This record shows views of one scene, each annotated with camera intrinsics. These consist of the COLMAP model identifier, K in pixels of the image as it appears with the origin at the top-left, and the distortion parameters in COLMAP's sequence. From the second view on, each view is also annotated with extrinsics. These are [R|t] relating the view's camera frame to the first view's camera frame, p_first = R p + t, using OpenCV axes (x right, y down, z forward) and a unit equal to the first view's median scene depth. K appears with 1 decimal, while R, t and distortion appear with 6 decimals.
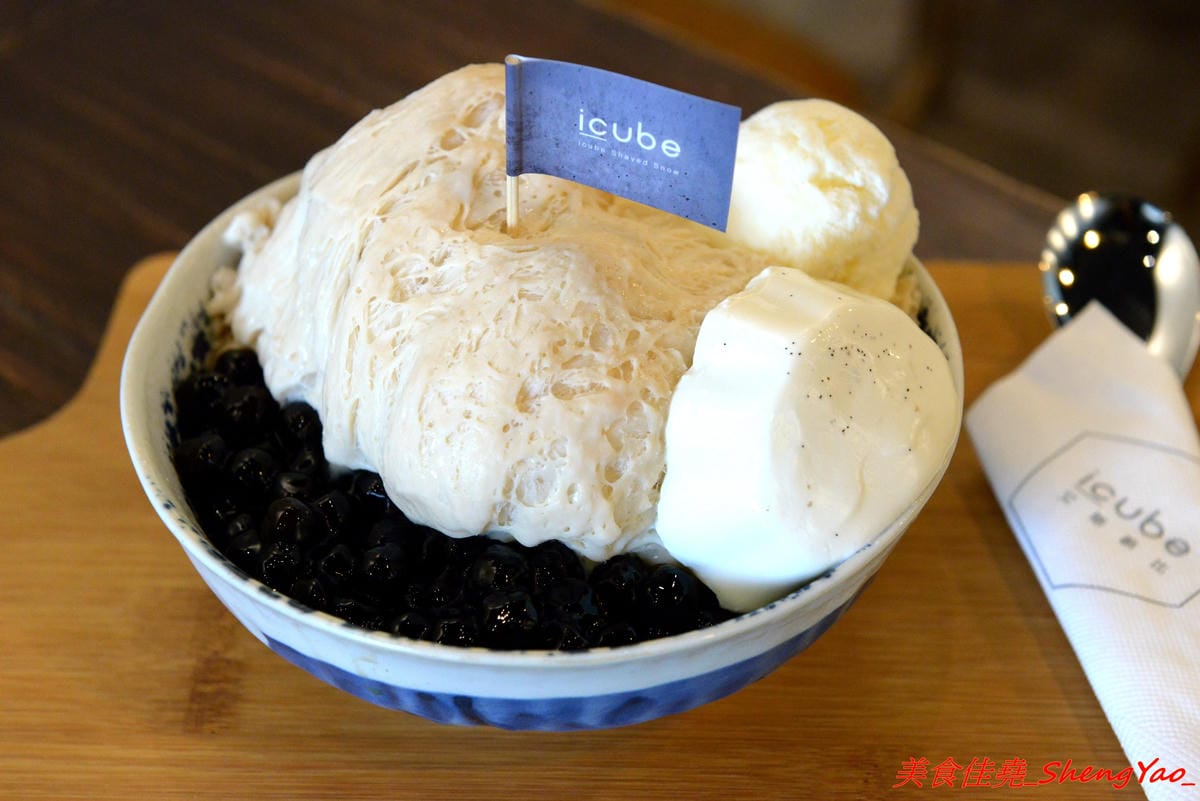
lens RADIAL K [[2407.1, 0, 600.0], [0, 2407.1, 400.5], [0, 0, 1]] dist [0.054461, 0.135390]
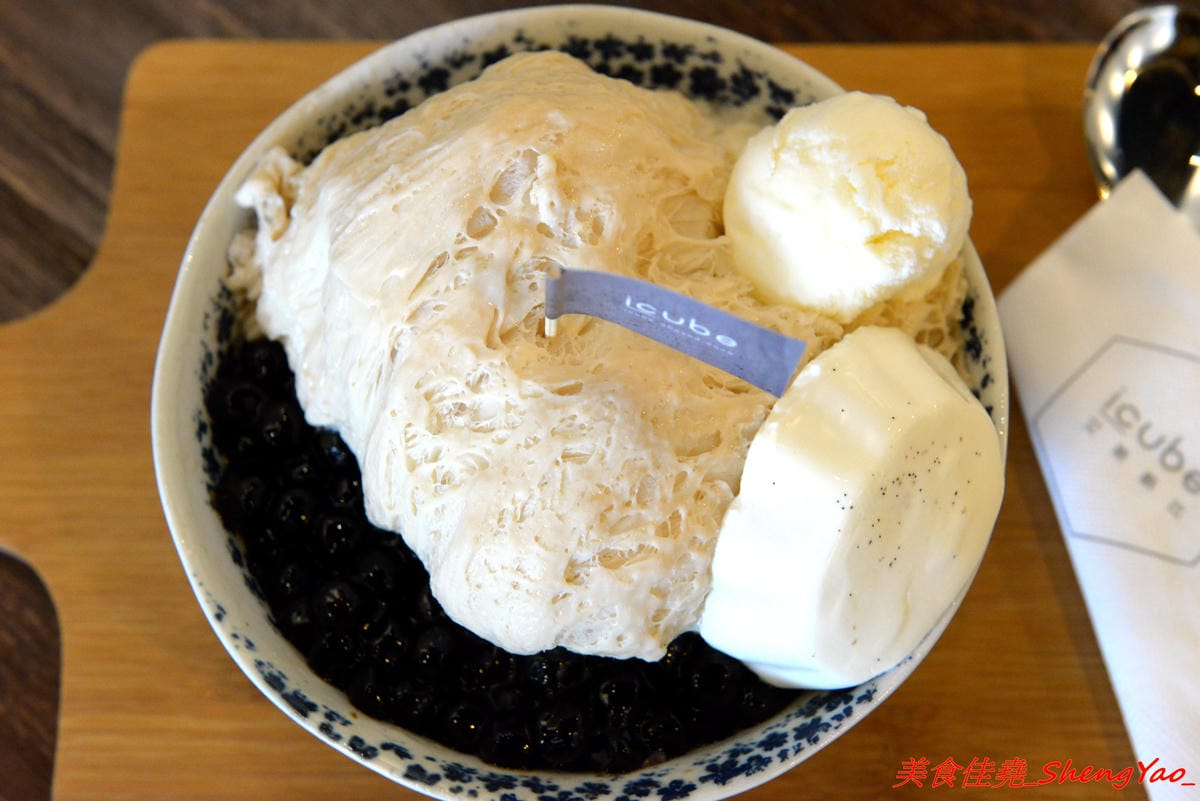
lens RADIAL K [[1987.8, 0, 600.0], [0, 1987.8, 400.5], [0, 0, 1]] dist [0.153090, -0.014072]
pose [[0.999714, -0.019572, 0.013757, -0.028984], [0.009399, 0.850126, 0.526495, -0.473258], [-0.022000, -0.526215, 0.850067, 0.329010]]
